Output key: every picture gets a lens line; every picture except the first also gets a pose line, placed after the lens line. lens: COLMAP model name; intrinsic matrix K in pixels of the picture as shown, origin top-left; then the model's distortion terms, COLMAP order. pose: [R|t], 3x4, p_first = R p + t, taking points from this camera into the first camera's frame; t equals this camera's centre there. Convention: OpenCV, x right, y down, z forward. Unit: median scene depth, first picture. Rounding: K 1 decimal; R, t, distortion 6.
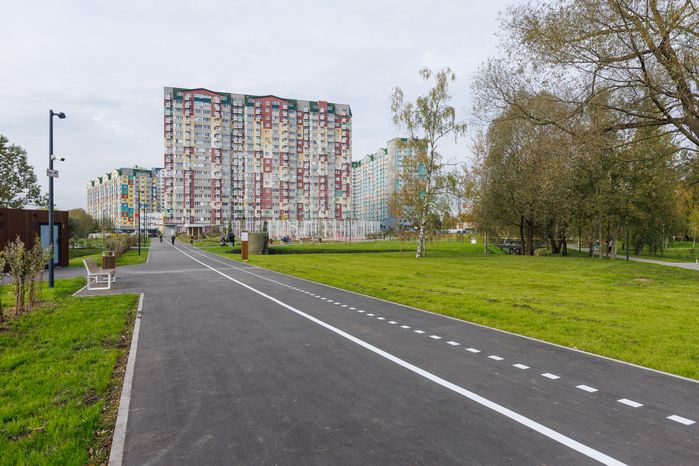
lens RADIAL K [[454.3, 0, 348.8], [0, 454.3, 232.9], [0, 0, 1]] dist [-0.002266, 0.000035]
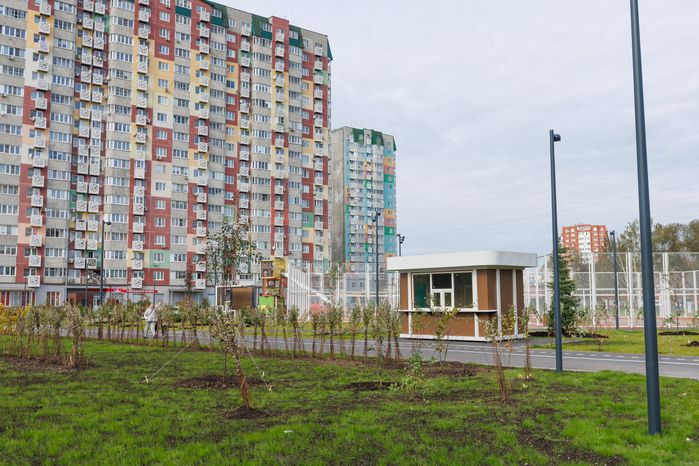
lens RADIAL K [[708.1, 0, 349.7], [0, 708.1, 234.0], [0, 0, 1]] dist [0.011261, 0.000000]
pose [[0.946321, 0.035632, 0.321258, -0.220103], [-0.003061, 0.994849, -0.101326, -0.001834], [-0.323214, 0.094904, 0.941555, 0.338850]]
